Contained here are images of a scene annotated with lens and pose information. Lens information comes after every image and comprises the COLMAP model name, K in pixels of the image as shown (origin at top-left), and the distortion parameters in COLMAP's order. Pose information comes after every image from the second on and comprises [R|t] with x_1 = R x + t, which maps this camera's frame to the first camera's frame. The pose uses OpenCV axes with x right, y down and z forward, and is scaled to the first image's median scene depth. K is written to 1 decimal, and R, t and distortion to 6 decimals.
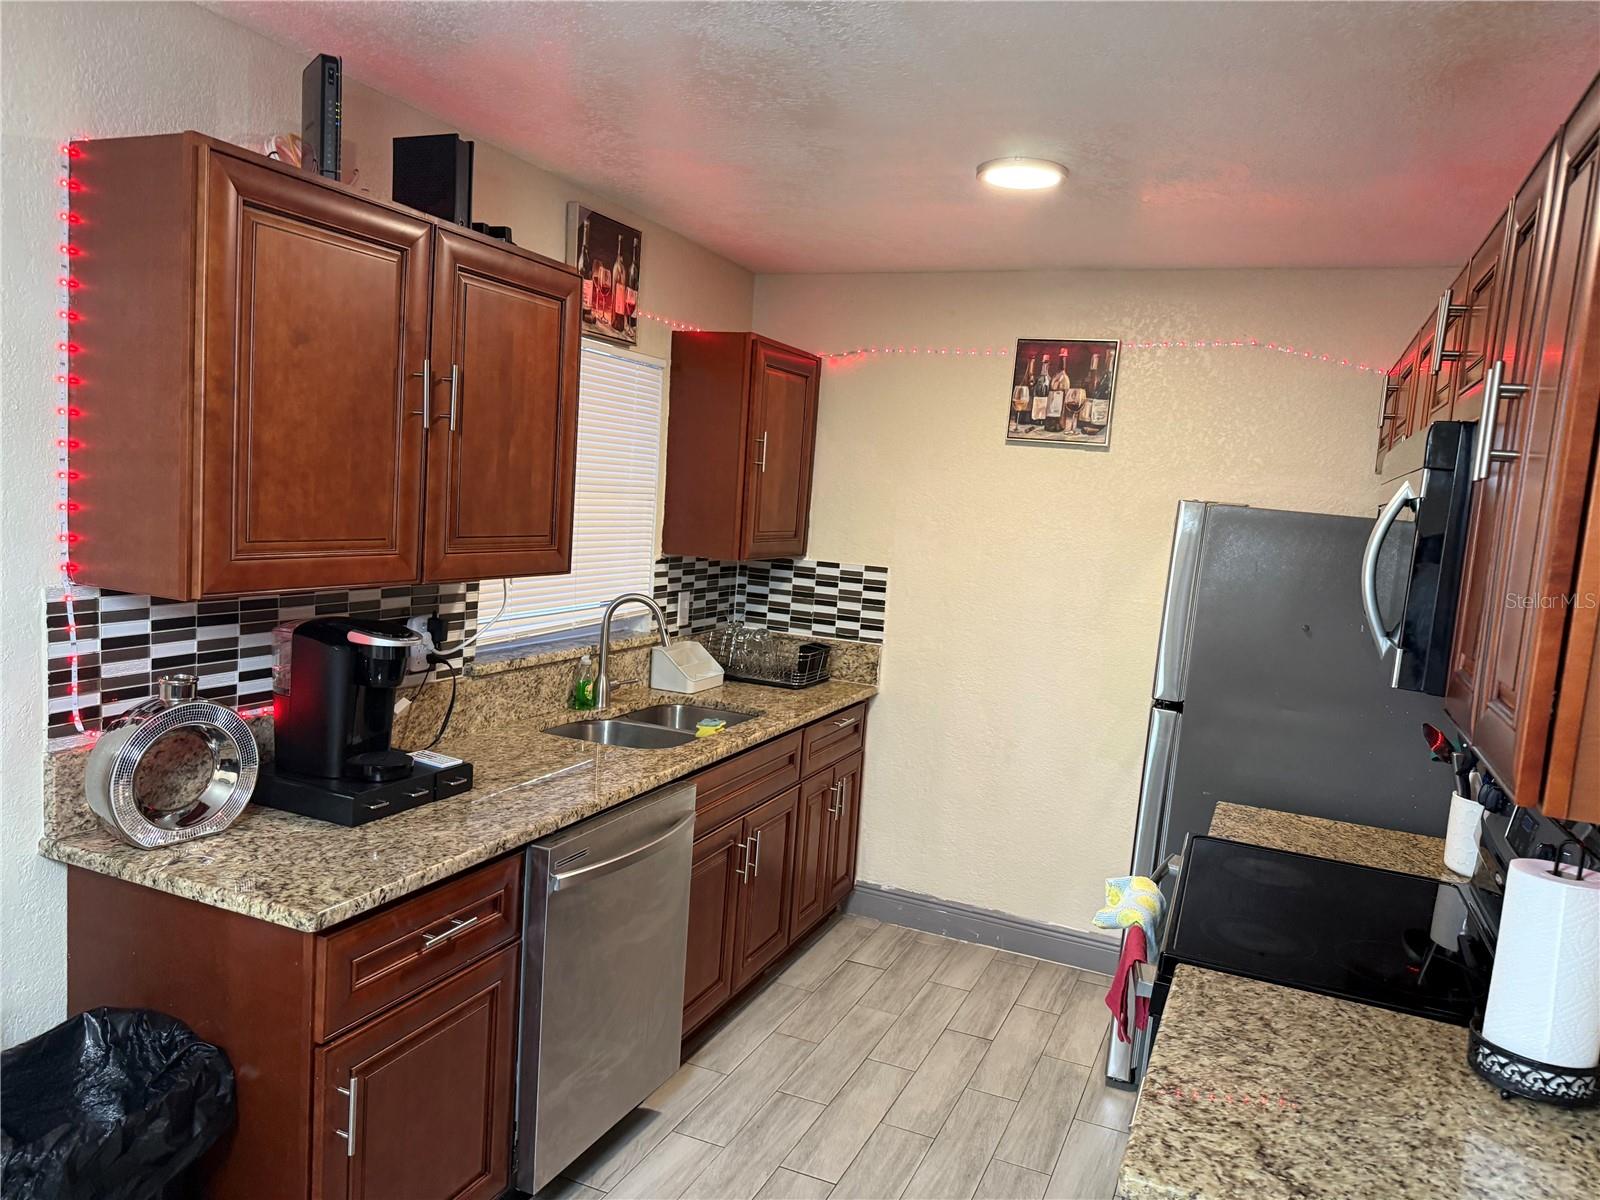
lens RADIAL K [[1120.9, 0, 801.5], [0, 1120.9, 605.6], [0, 0, 1]] dist [0.051350, -0.065280]
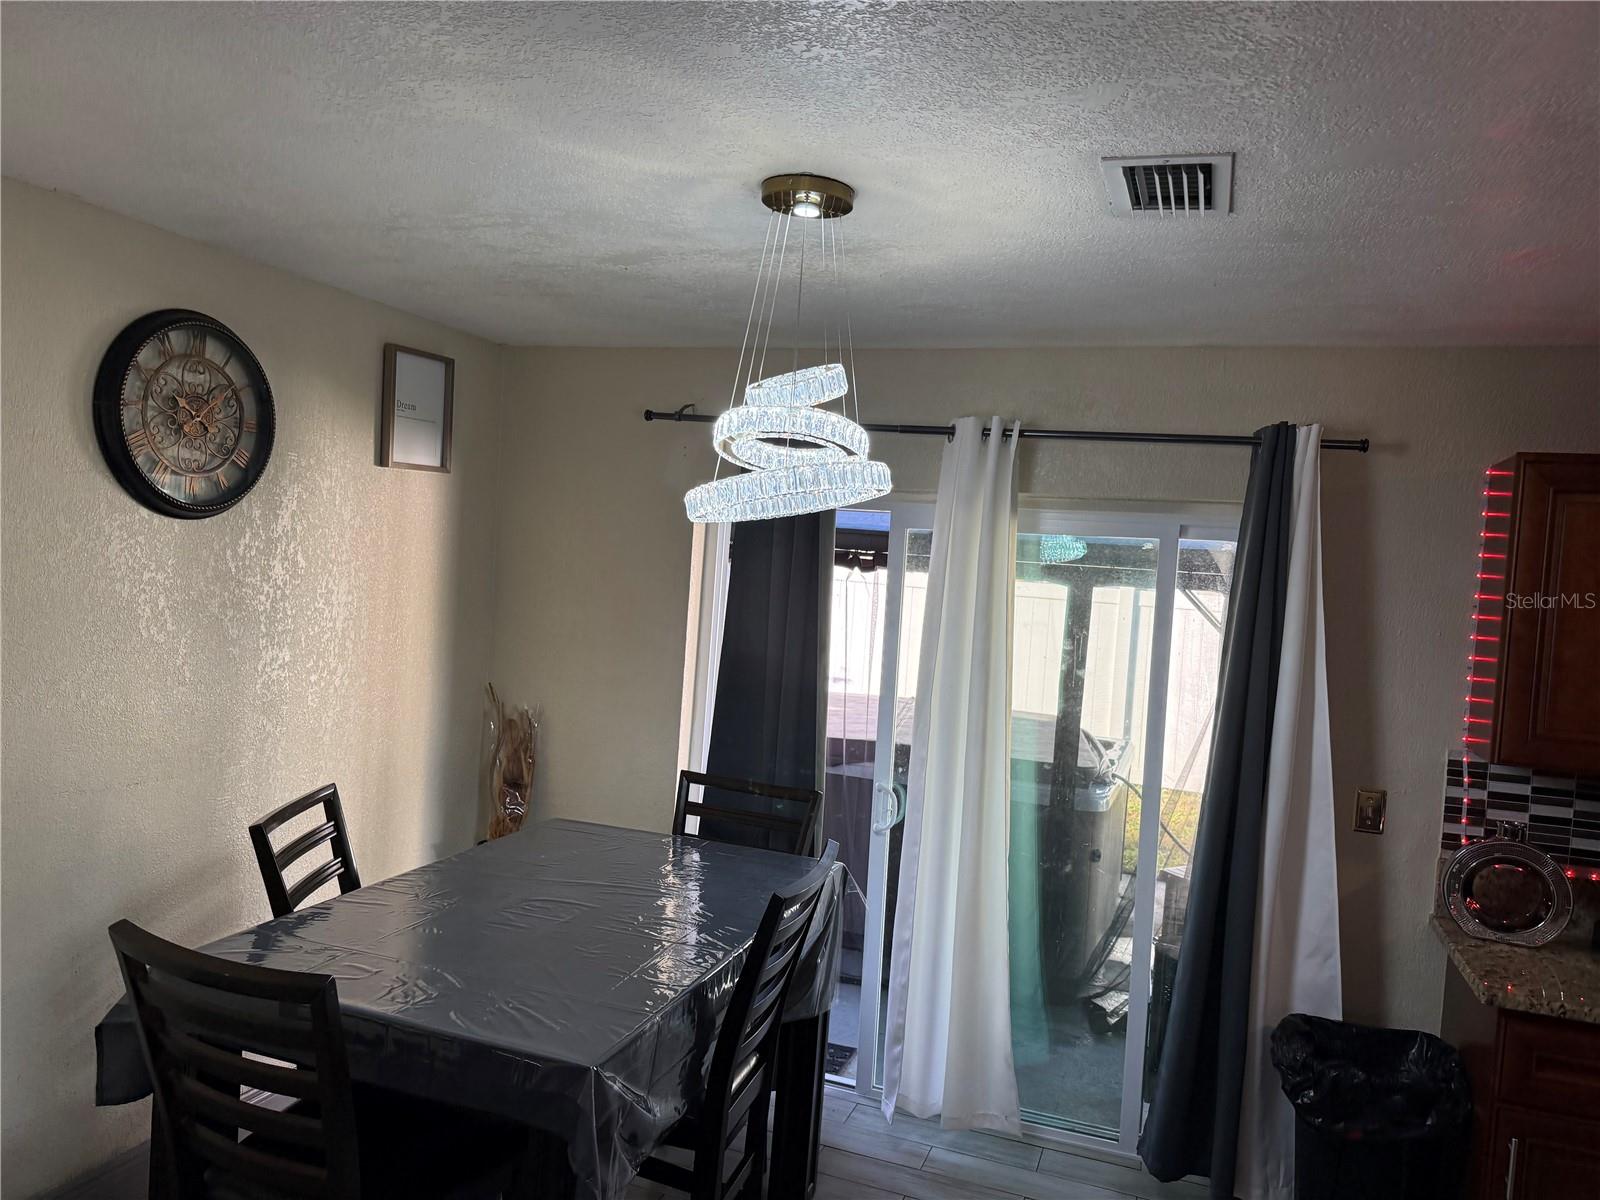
lens RADIAL K [[1120.9, 0, 801.5], [0, 1120.9, 600.1], [0, 0, 1]] dist [0.051350, -0.065280]
pose [[0.078417, -0.033825, -0.996347, 0.778786], [-0.165902, 0.985045, -0.046499, 0.001483], [0.983020, 0.168942, 0.071632, -0.013215]]
